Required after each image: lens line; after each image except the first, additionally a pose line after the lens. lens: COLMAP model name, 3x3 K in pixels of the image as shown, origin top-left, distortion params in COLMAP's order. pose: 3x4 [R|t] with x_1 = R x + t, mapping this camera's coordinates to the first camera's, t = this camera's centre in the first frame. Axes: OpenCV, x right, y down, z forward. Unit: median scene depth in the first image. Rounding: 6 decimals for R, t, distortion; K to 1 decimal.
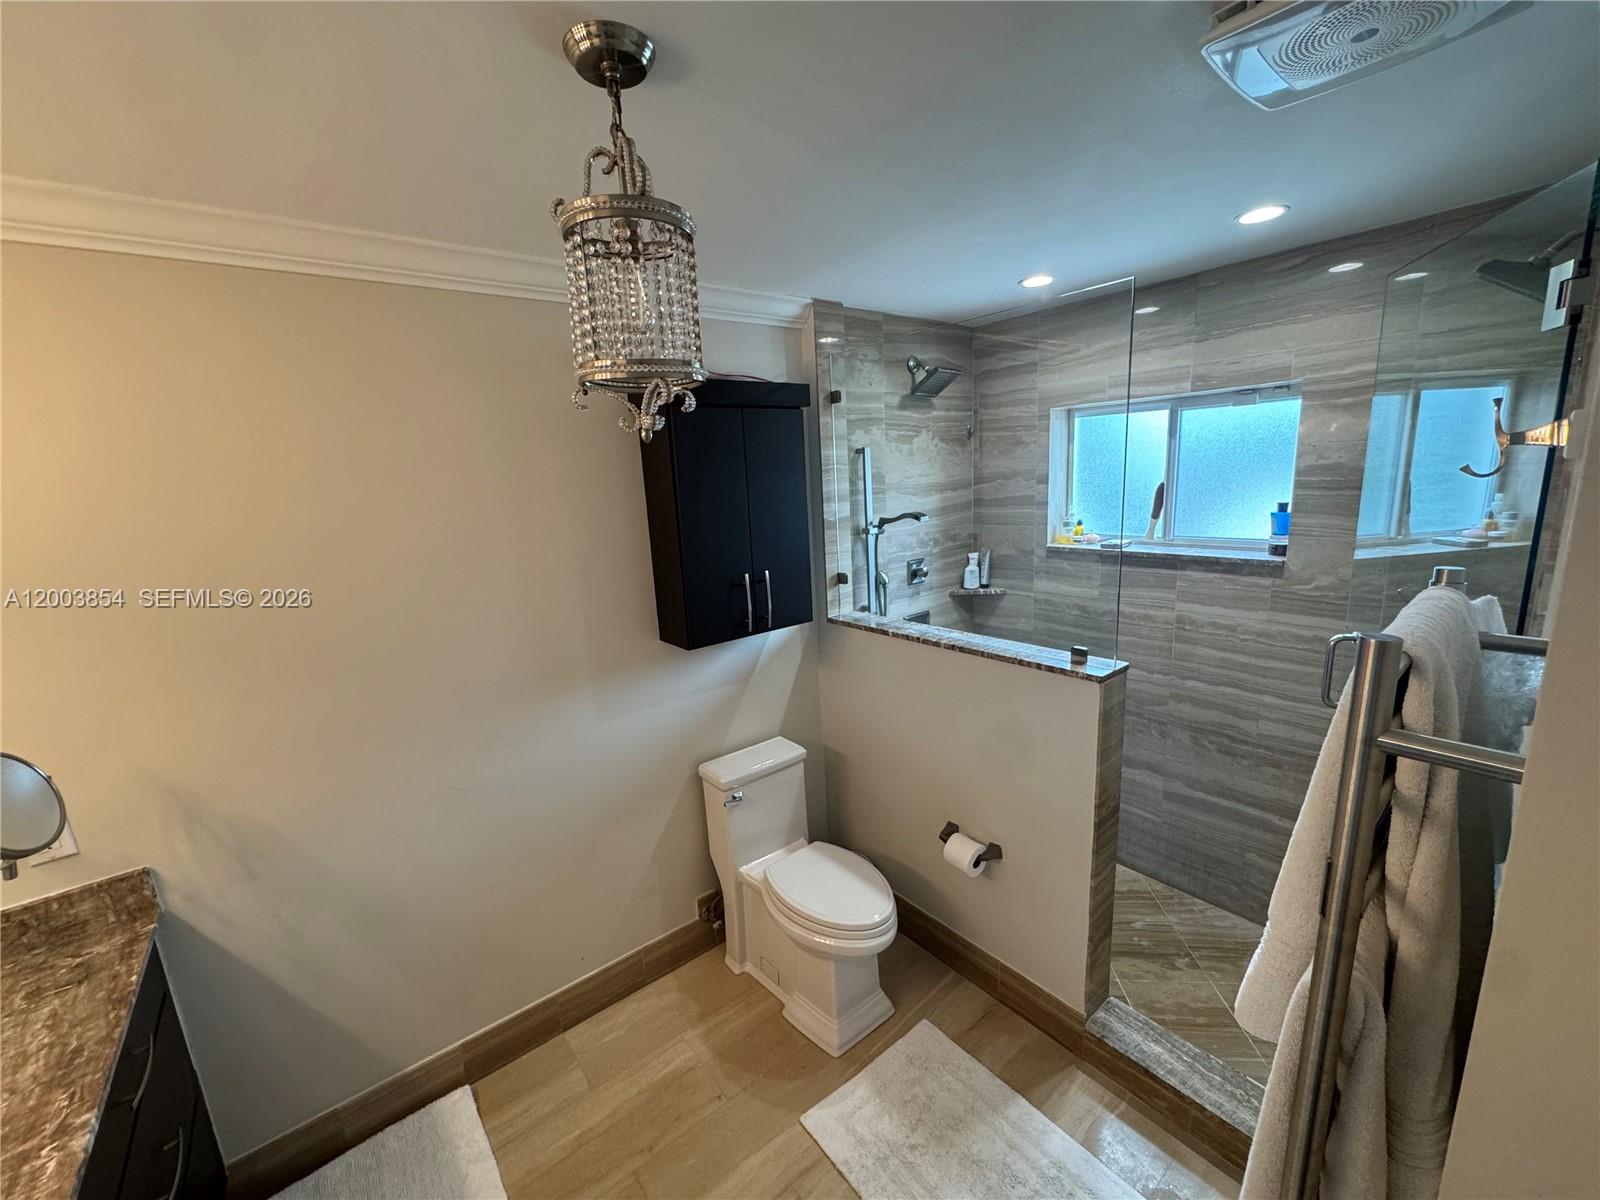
lens RADIAL K [[643.2, 0, 794.9], [0, 643.2, 608.3], [0, 0, 1]] dist [0.000020, -0.000017]
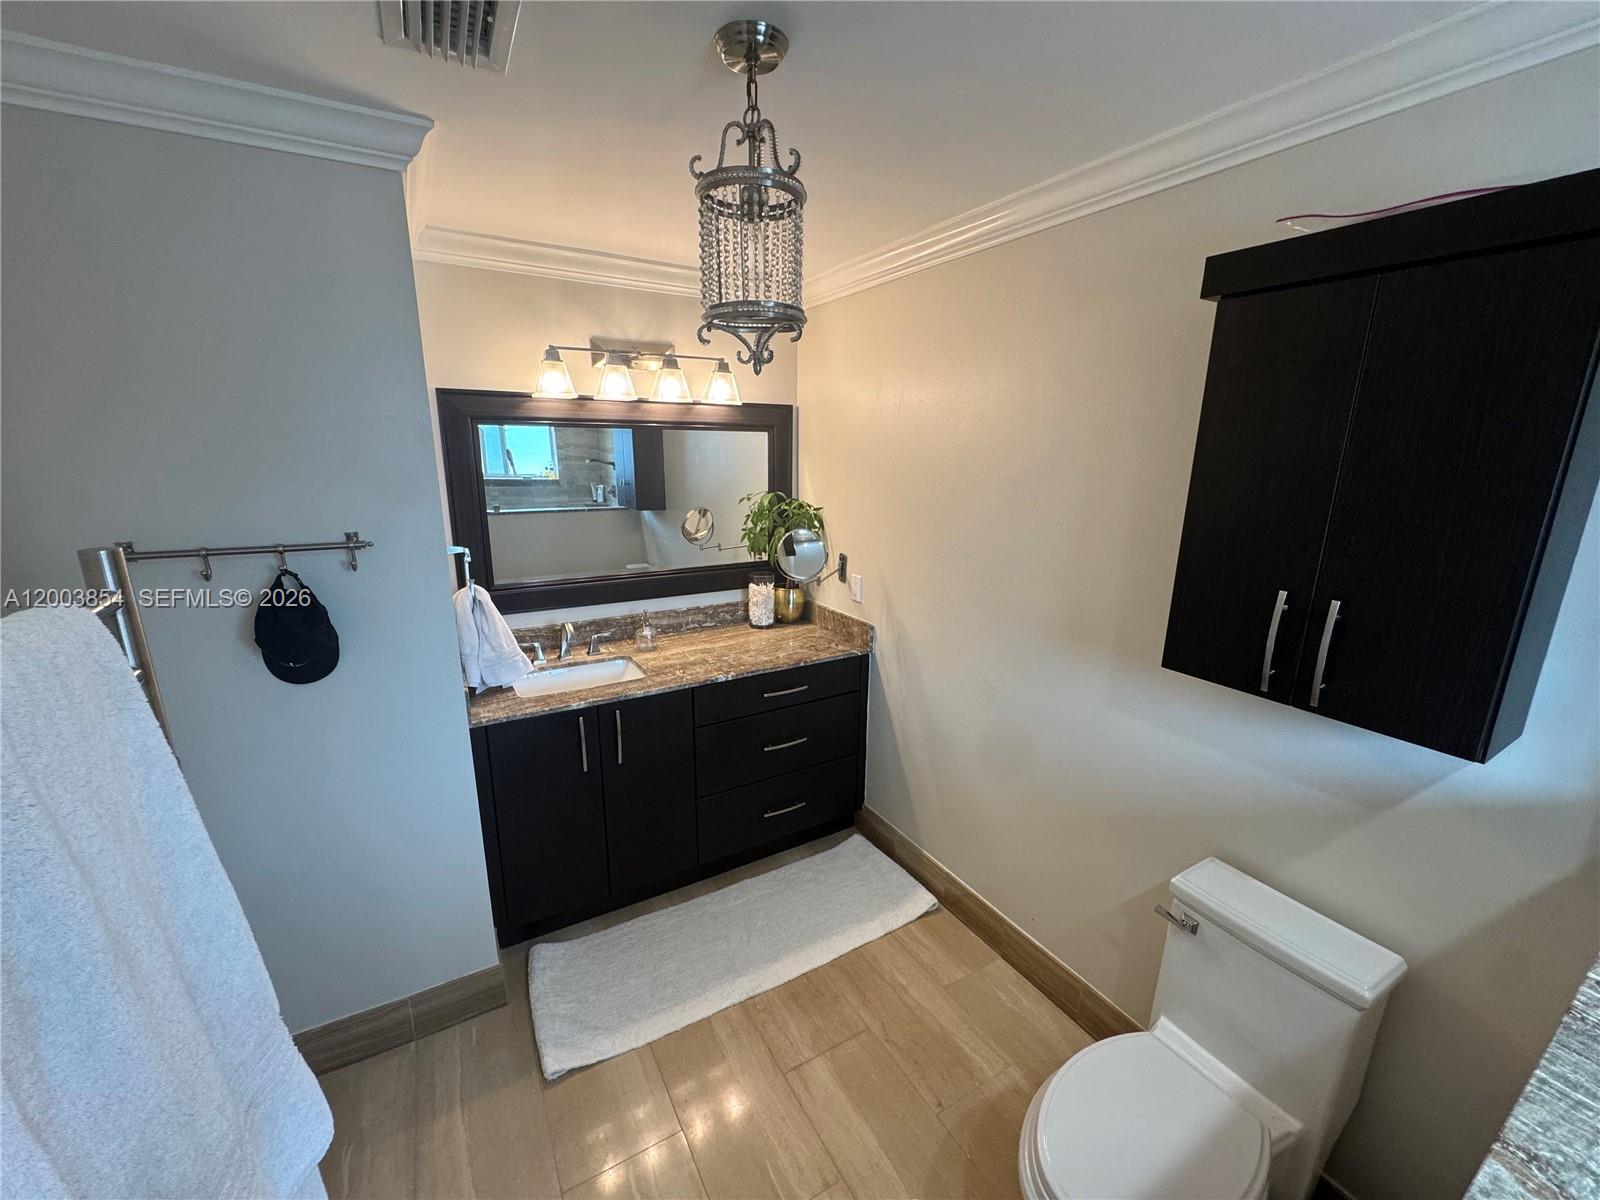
lens RADIAL K [[643.2, 0, 794.9], [0, 643.2, 608.3], [0, 0, 1]] dist [0.000020, -0.000017]
pose [[-0.149677, 0.297947, -0.942775, 0.719186], [-0.205791, 0.923246, 0.324448, -0.184860], [0.967082, 0.242577, -0.076874, 0.891093]]
